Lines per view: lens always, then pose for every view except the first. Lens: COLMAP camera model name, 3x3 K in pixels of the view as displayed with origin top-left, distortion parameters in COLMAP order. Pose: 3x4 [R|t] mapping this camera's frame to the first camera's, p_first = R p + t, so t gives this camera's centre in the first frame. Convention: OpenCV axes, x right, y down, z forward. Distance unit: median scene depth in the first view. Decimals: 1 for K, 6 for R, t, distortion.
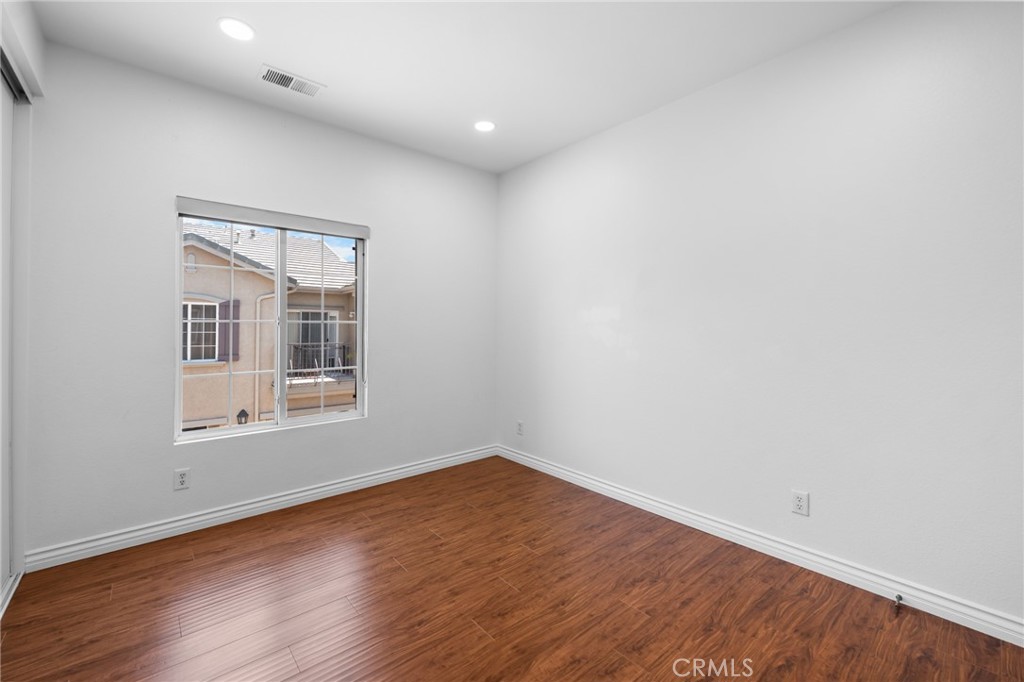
lens RADIAL K [[425.6, 0, 505.1], [0, 425.6, 328.9], [0, 0, 1]] dist [-0.002344, -0.000466]
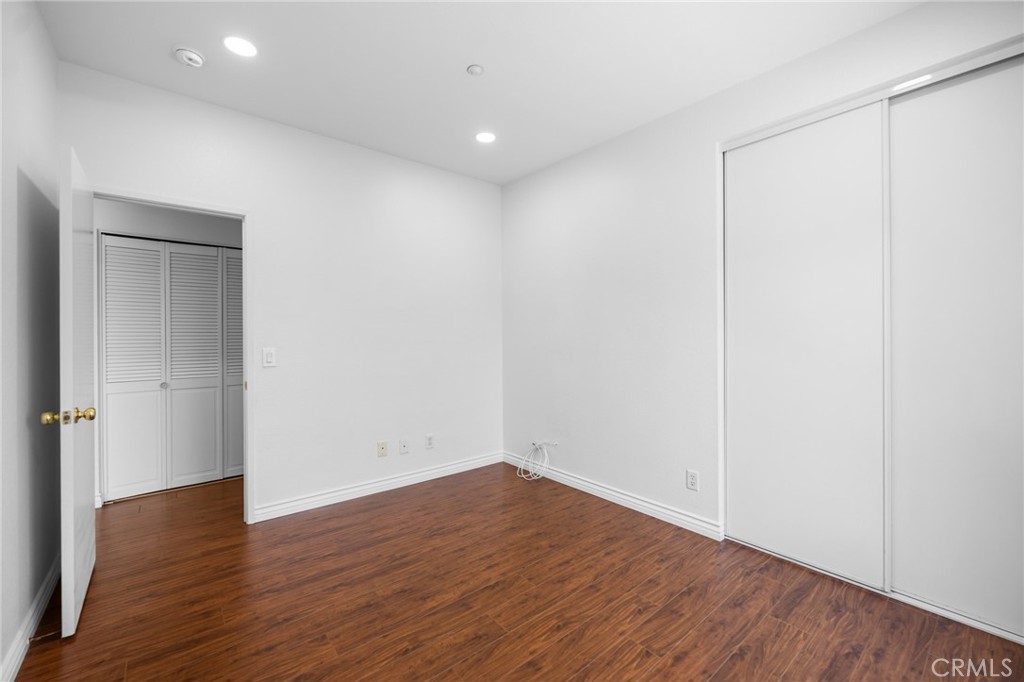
lens RADIAL K [[416.0, 0, 511.8], [0, 416.0, 338.8], [0, 0, 1]] dist [-0.000461, -0.000492]
pose [[-0.999951, 0.000257, 0.009926, -0.064230], [0.000371, 0.999934, 0.011521, -0.006404], [-0.009923, 0.011524, -0.999884, 1.305463]]
